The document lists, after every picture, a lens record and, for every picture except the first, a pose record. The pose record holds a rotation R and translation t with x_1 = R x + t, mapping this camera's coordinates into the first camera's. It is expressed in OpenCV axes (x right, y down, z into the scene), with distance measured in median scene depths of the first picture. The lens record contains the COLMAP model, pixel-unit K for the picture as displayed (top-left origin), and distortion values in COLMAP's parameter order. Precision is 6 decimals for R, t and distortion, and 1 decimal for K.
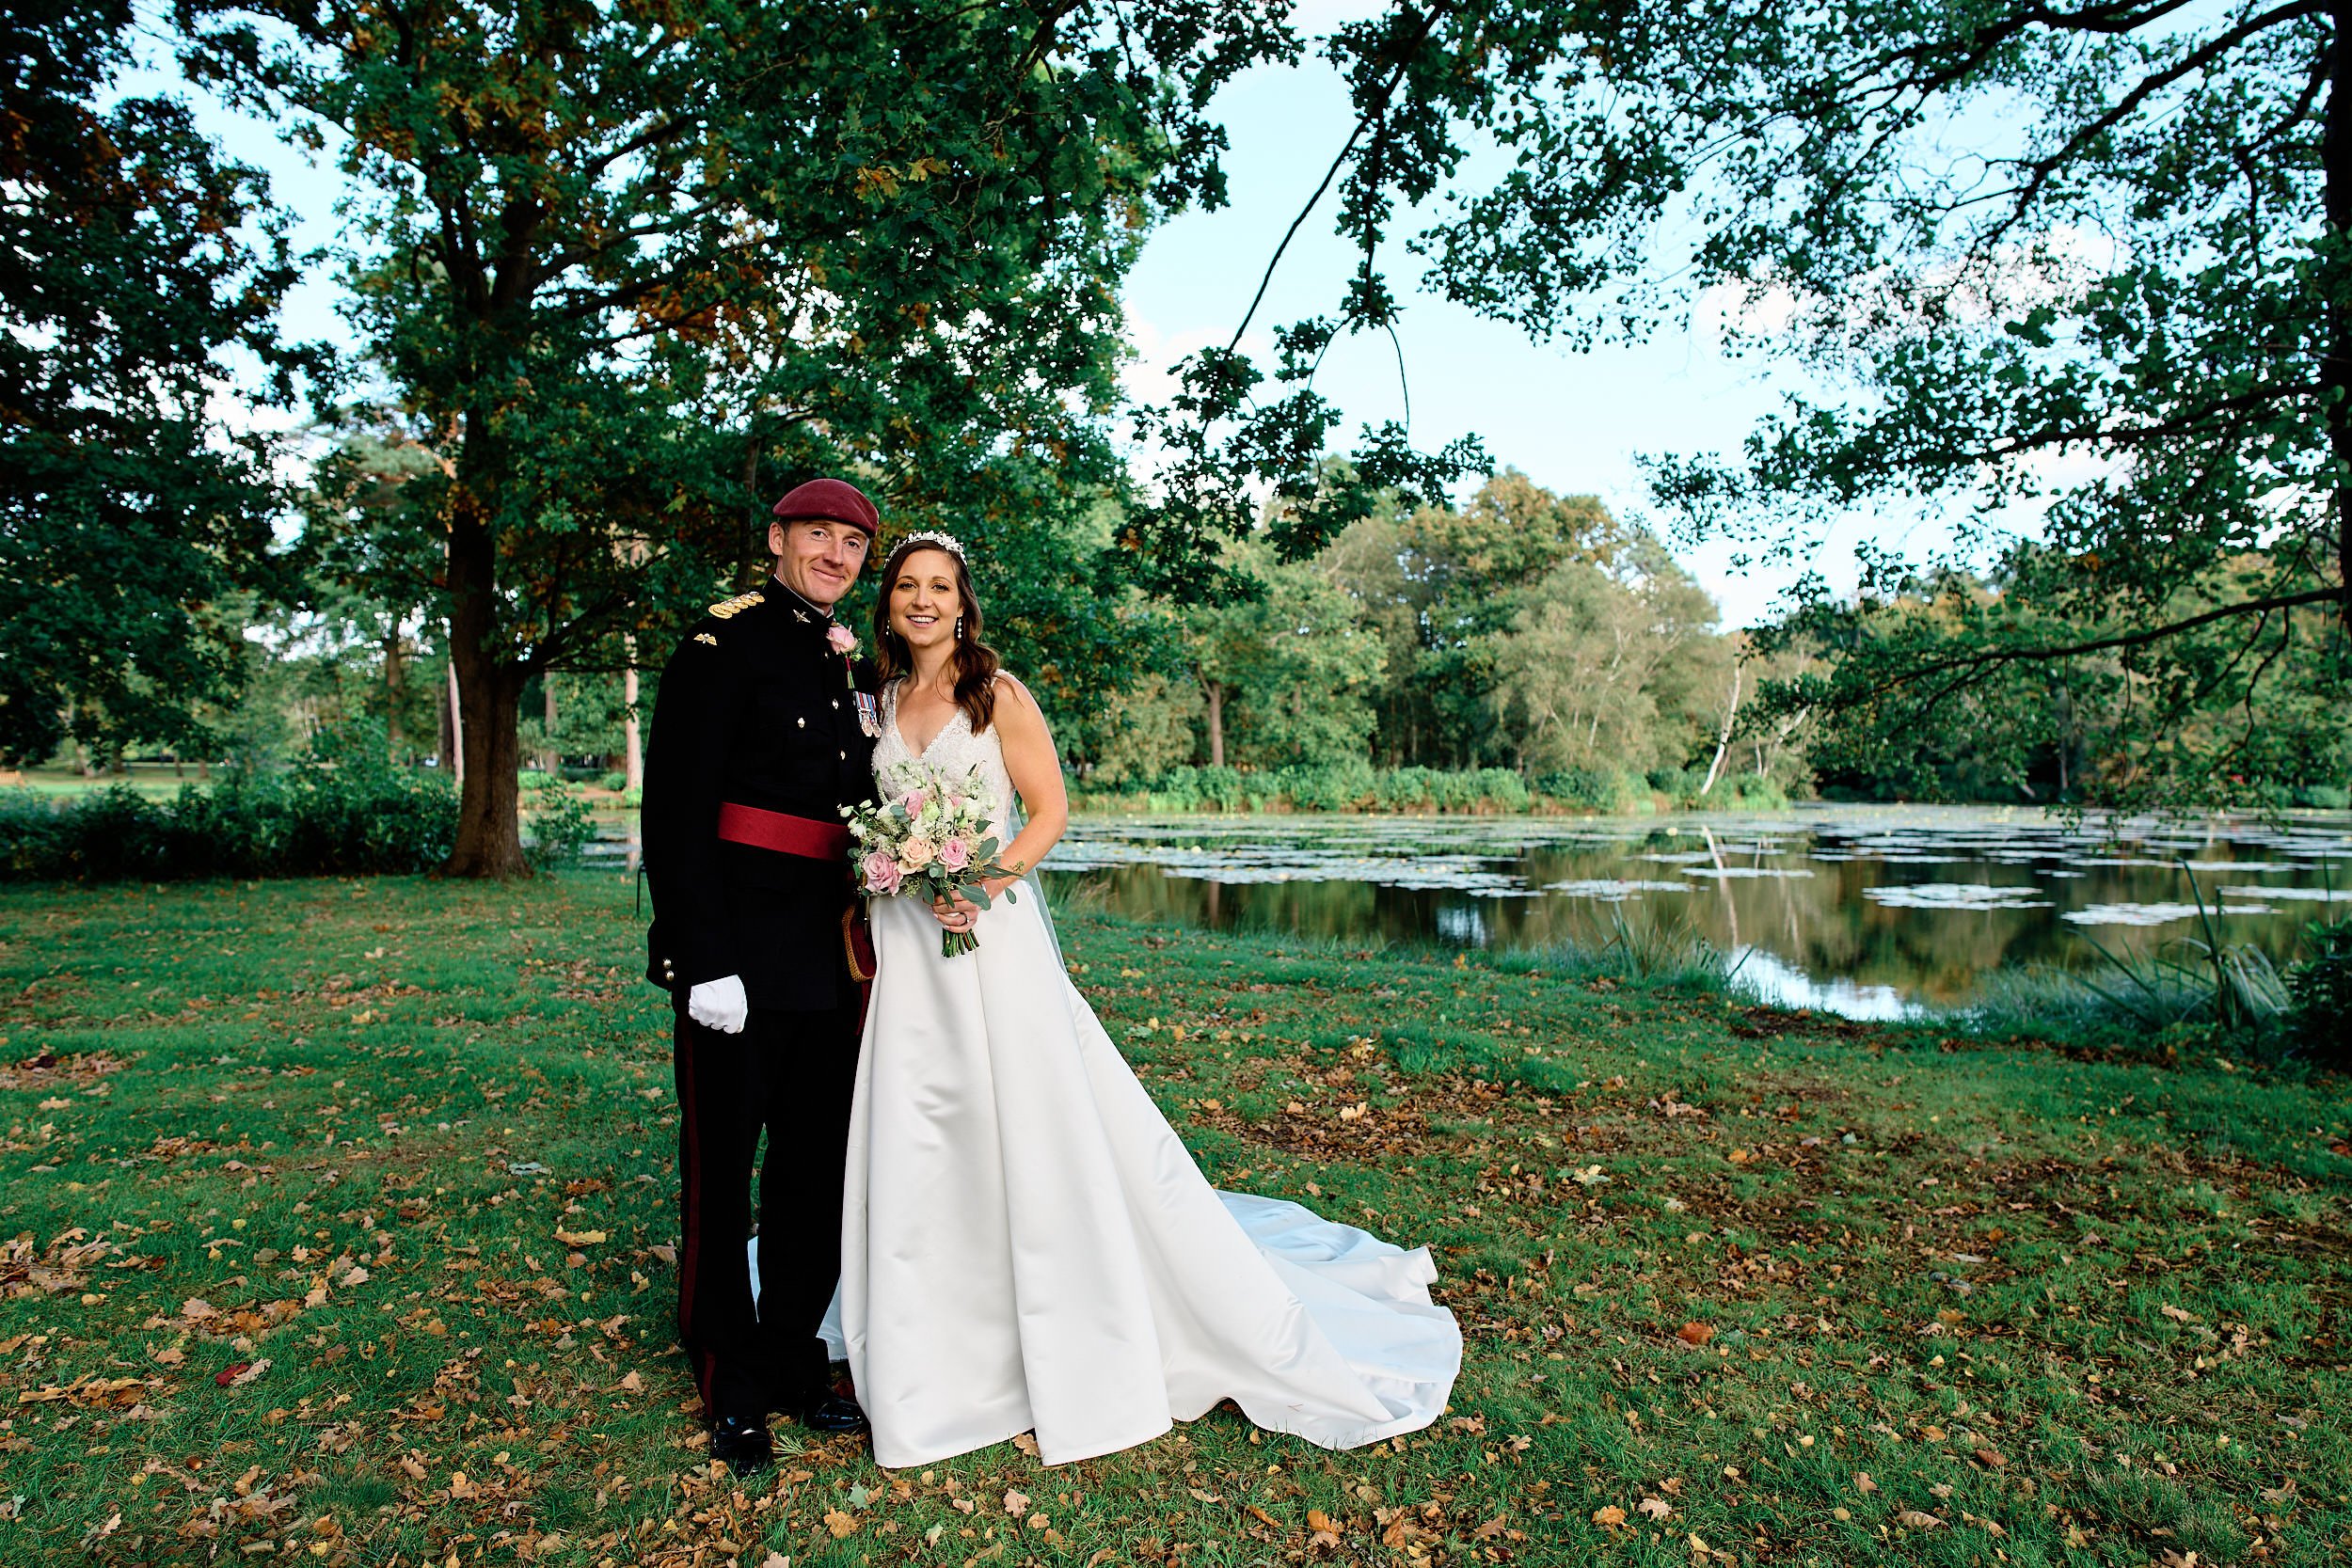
lens RADIAL K [[1606.1, 0, 1180.1], [0, 1606.1, 754.1], [0, 0, 1]] dist [-0.044471, 0.063198]
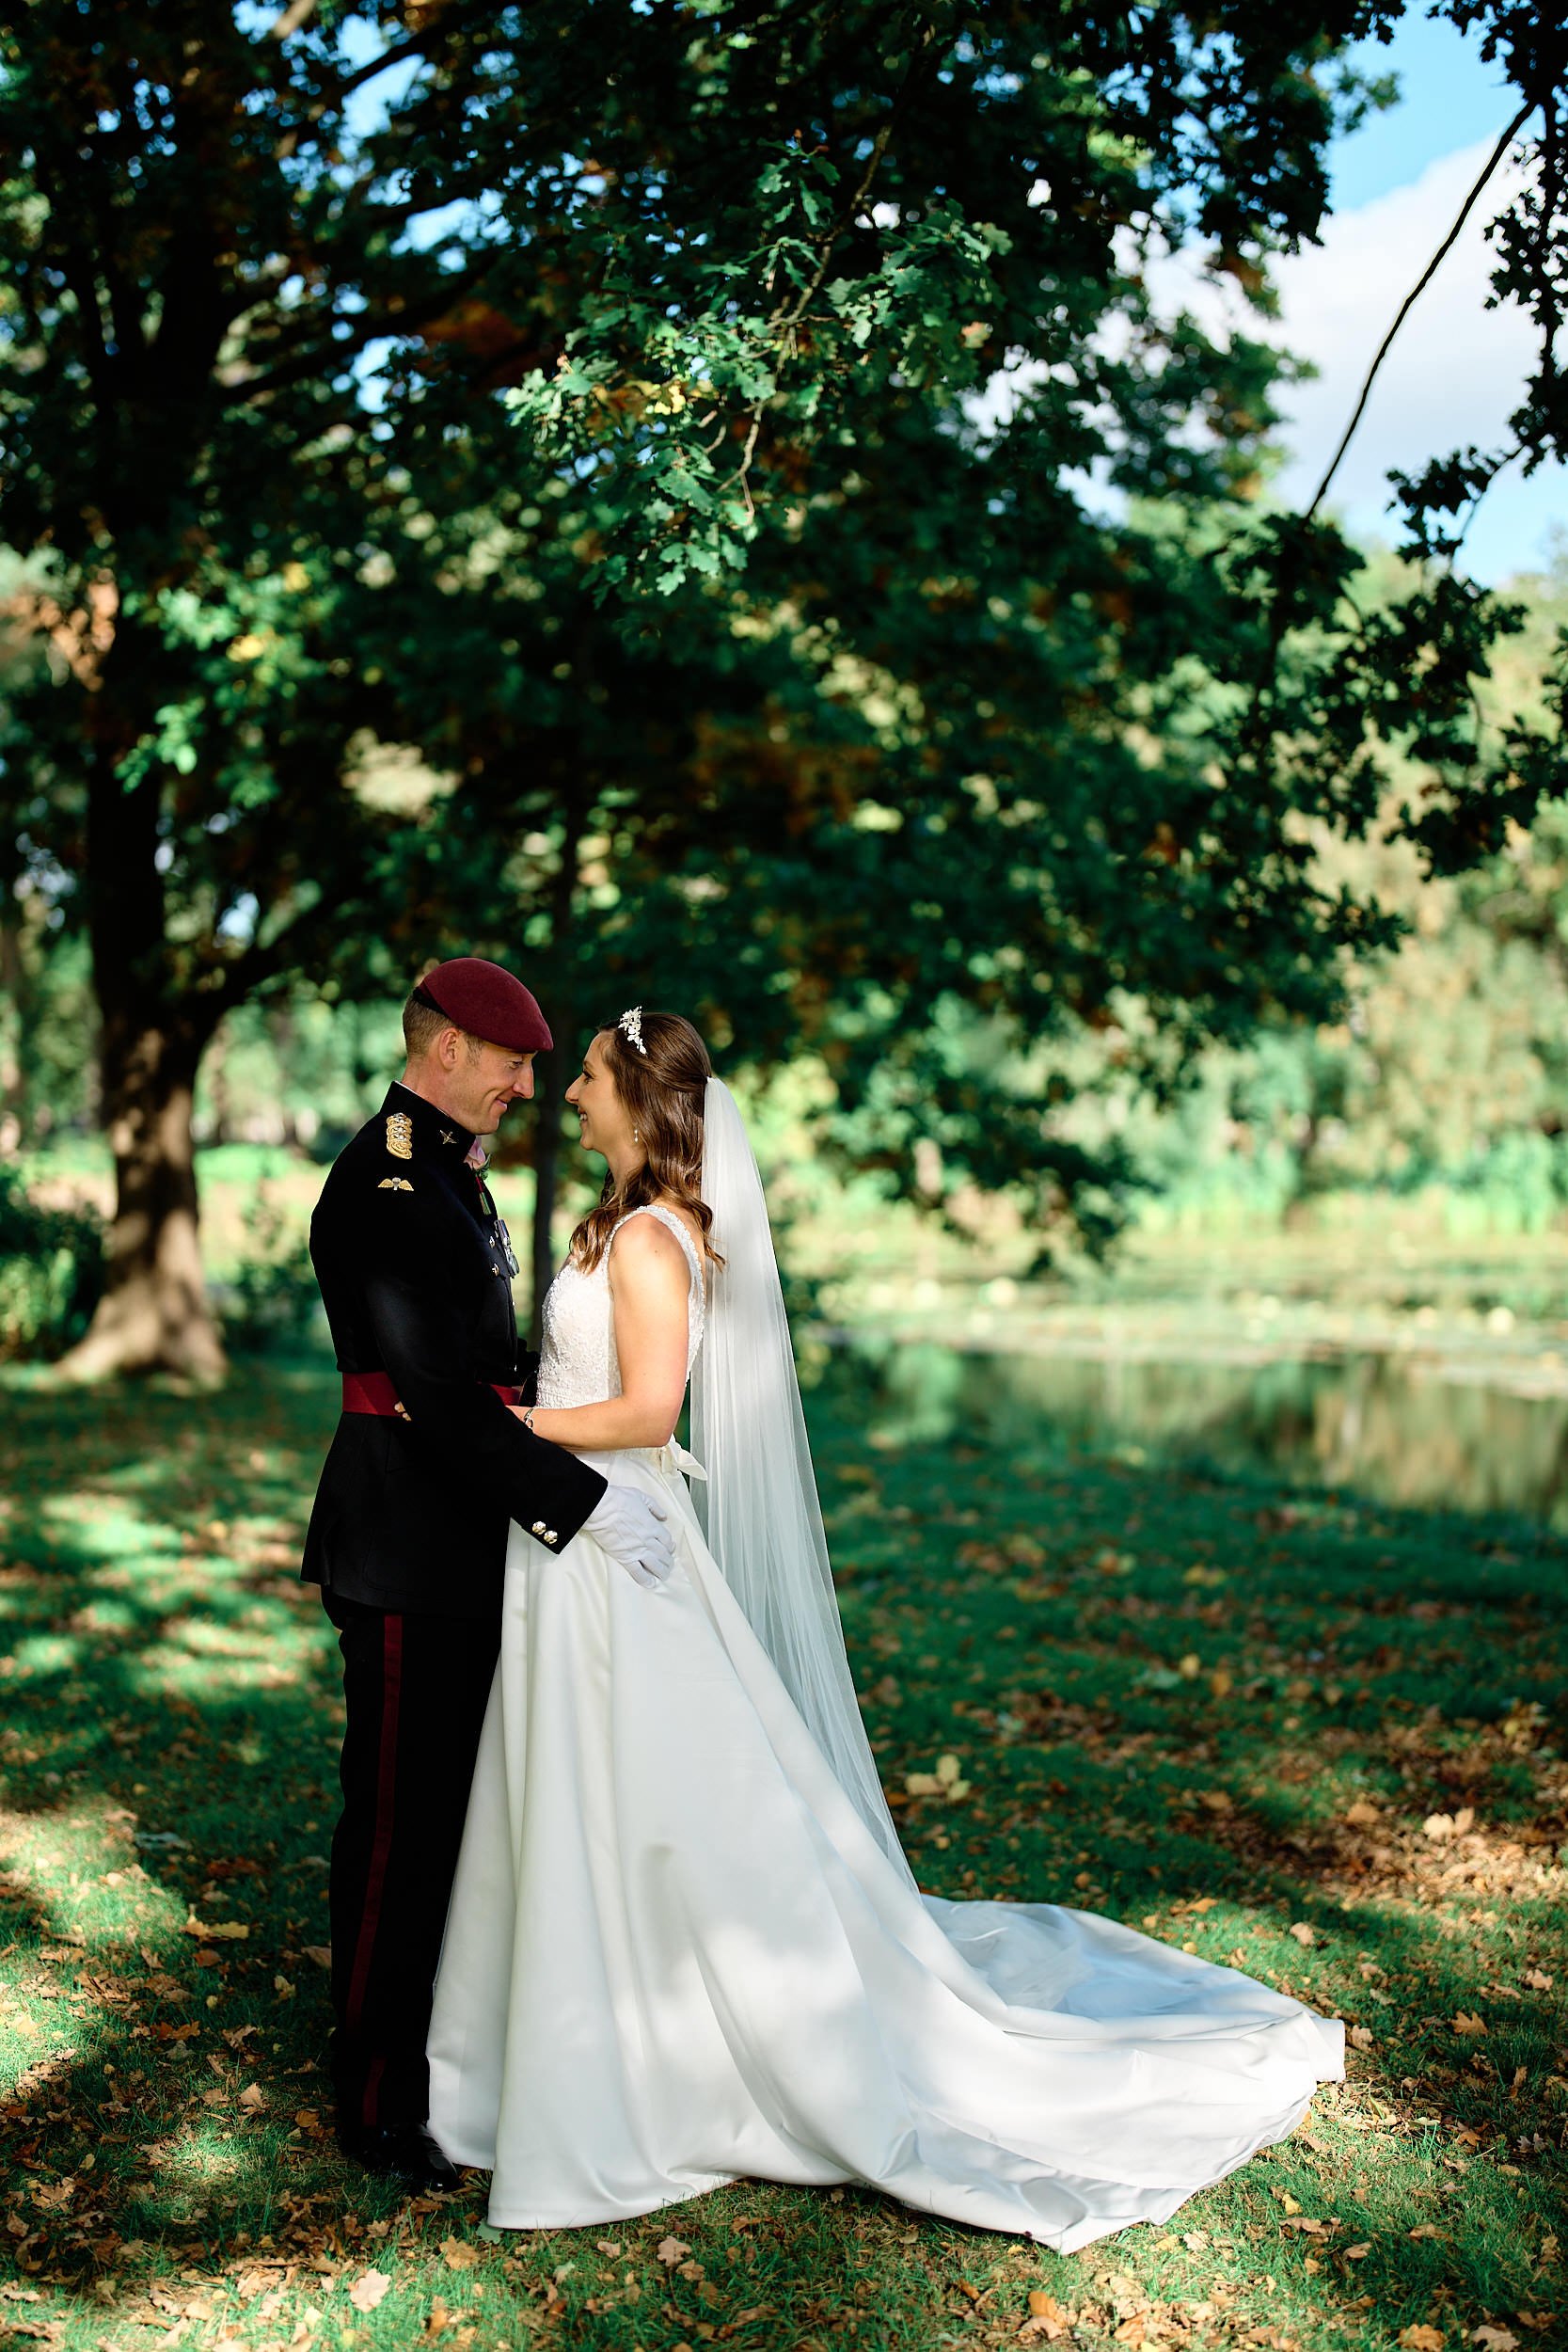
lens RADIAL K [[3273.2, 0, 730.6], [0, 3273.2, 1235.9], [0, 0, 1]] dist [0.024533, 0.081018]
pose [[0.970477, 0.006089, -0.241118, 0.096940], [0.003513, 0.999218, 0.039375, -0.033057], [0.241169, -0.039059, 0.969697, -0.175686]]
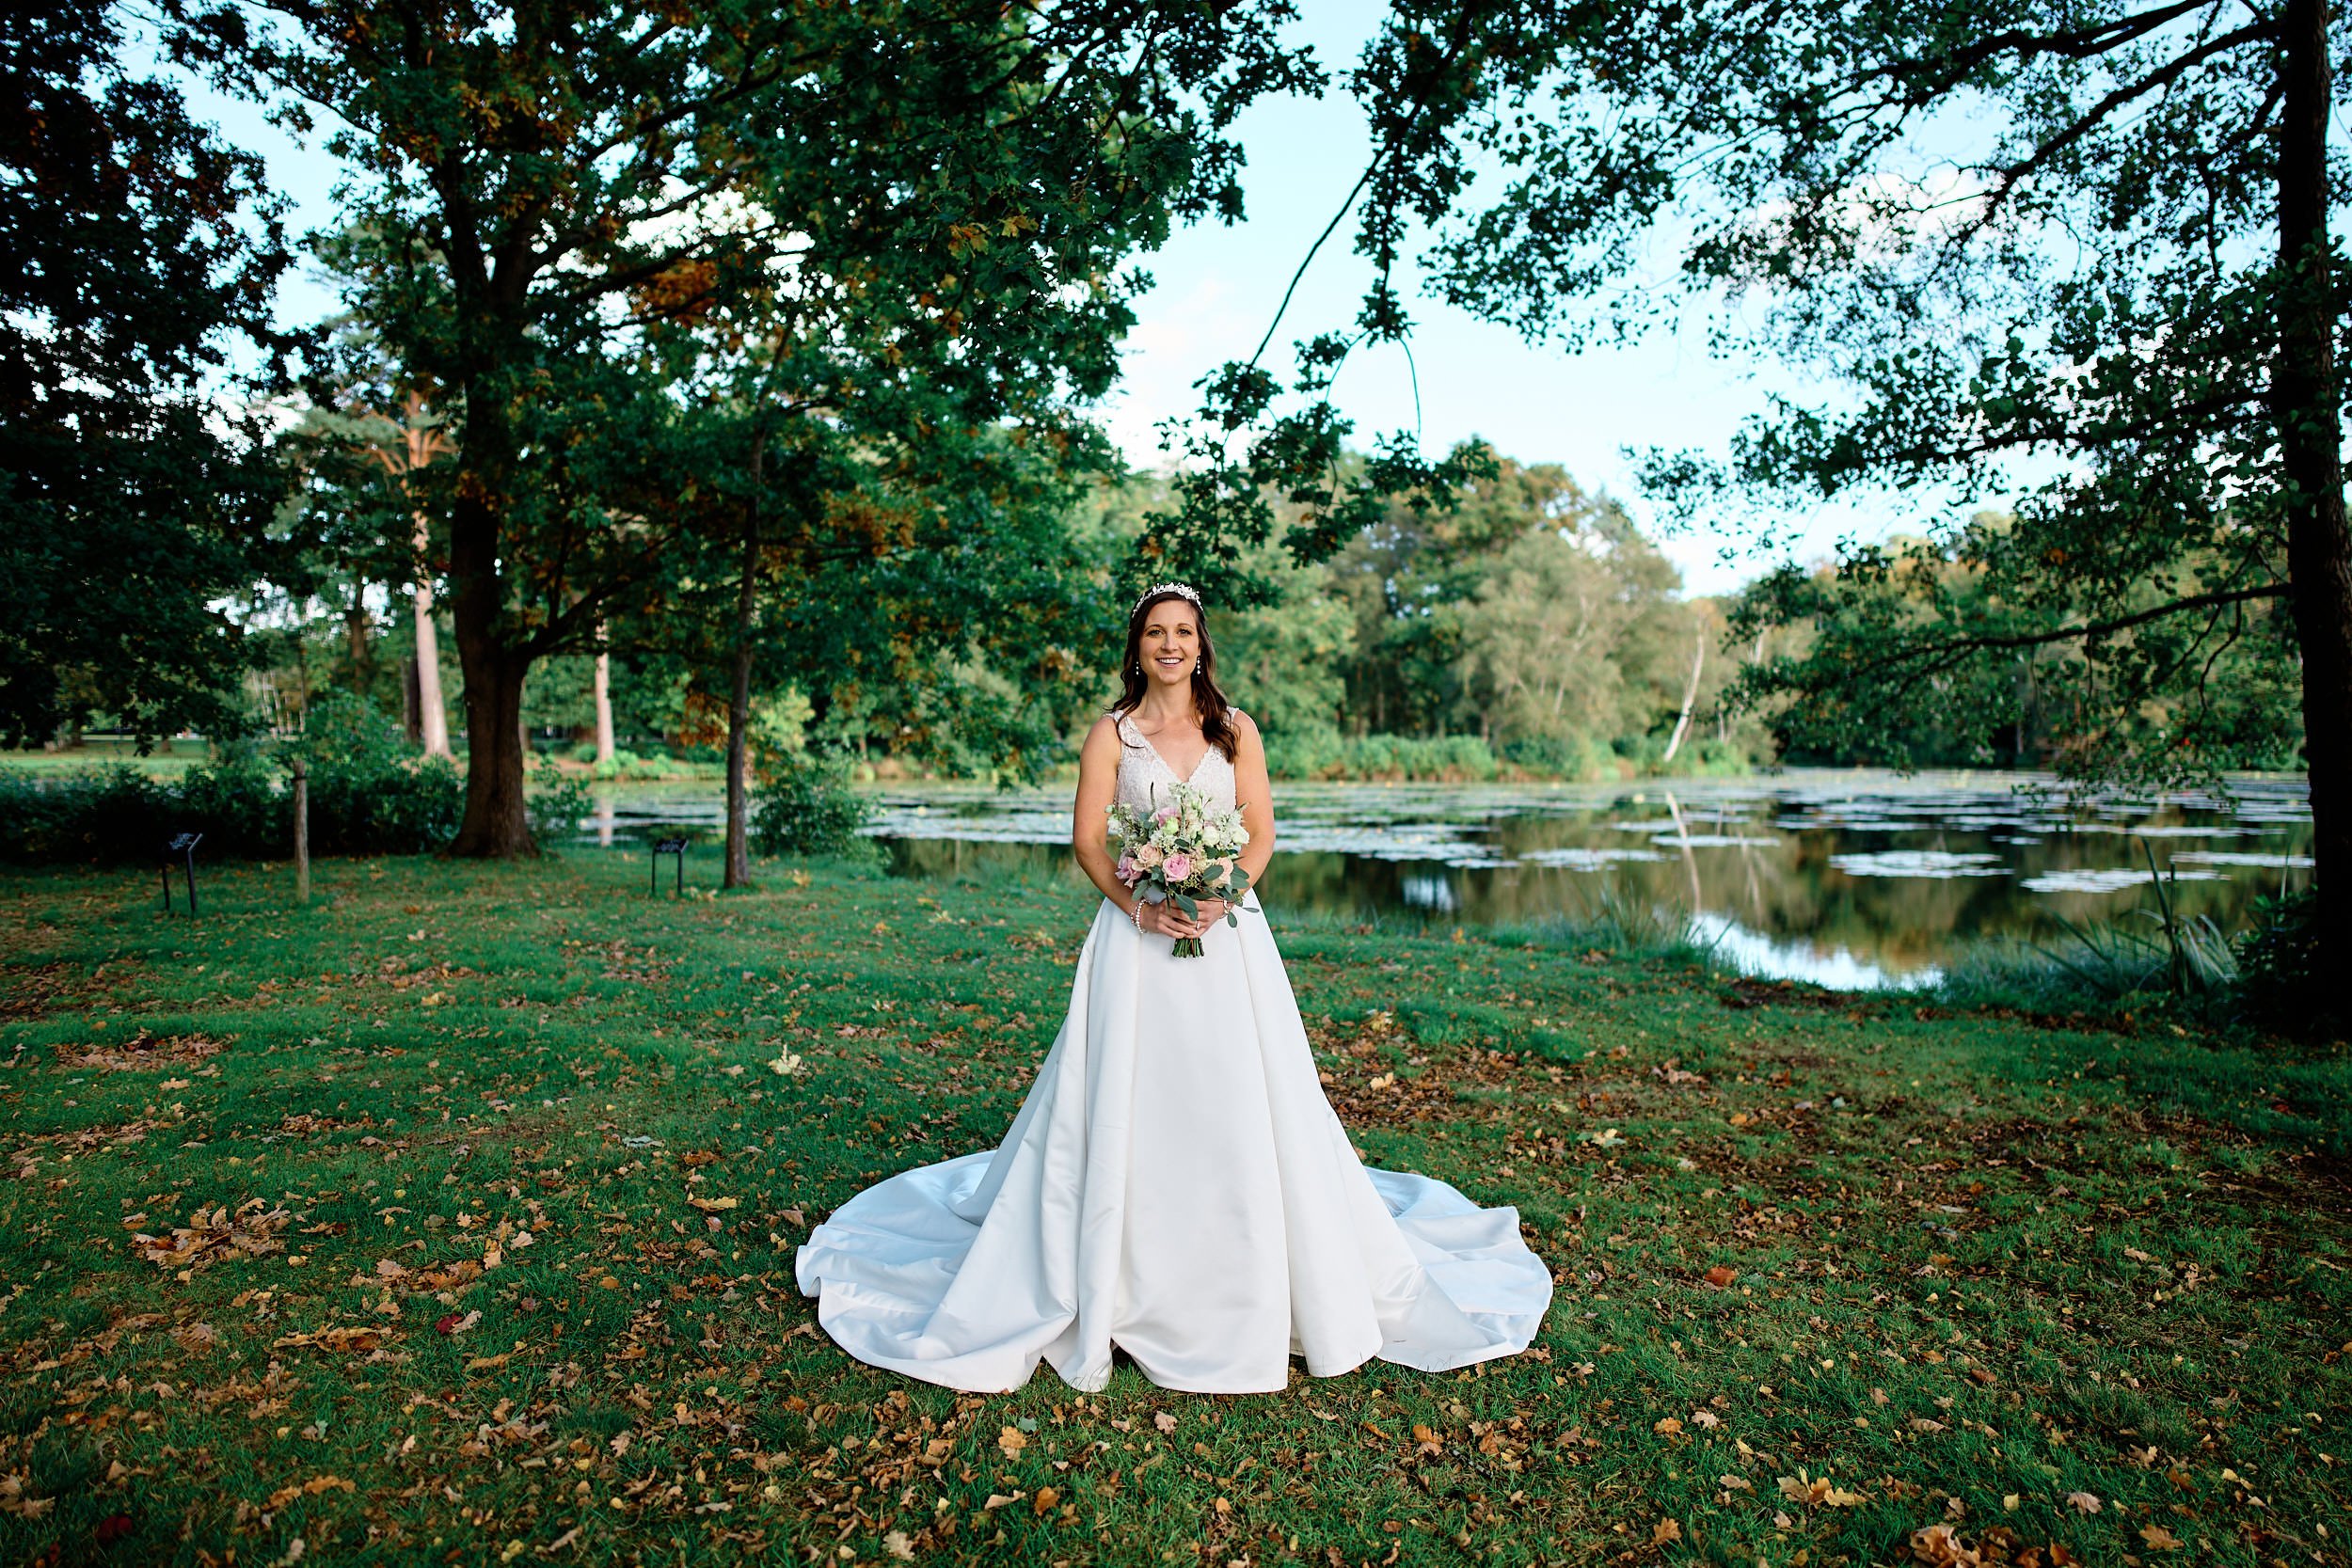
lens RADIAL K [[1604.9, 0, 1174.4], [0, 1604.9, 757.0], [0, 0, 1]] dist [-0.042602, 0.063509]
pose [[0.999806, -0.004743, 0.019100, -0.034716], [0.004309, 0.999732, 0.022726, -0.013983], [-0.019203, -0.022639, 0.999559, -0.048772]]
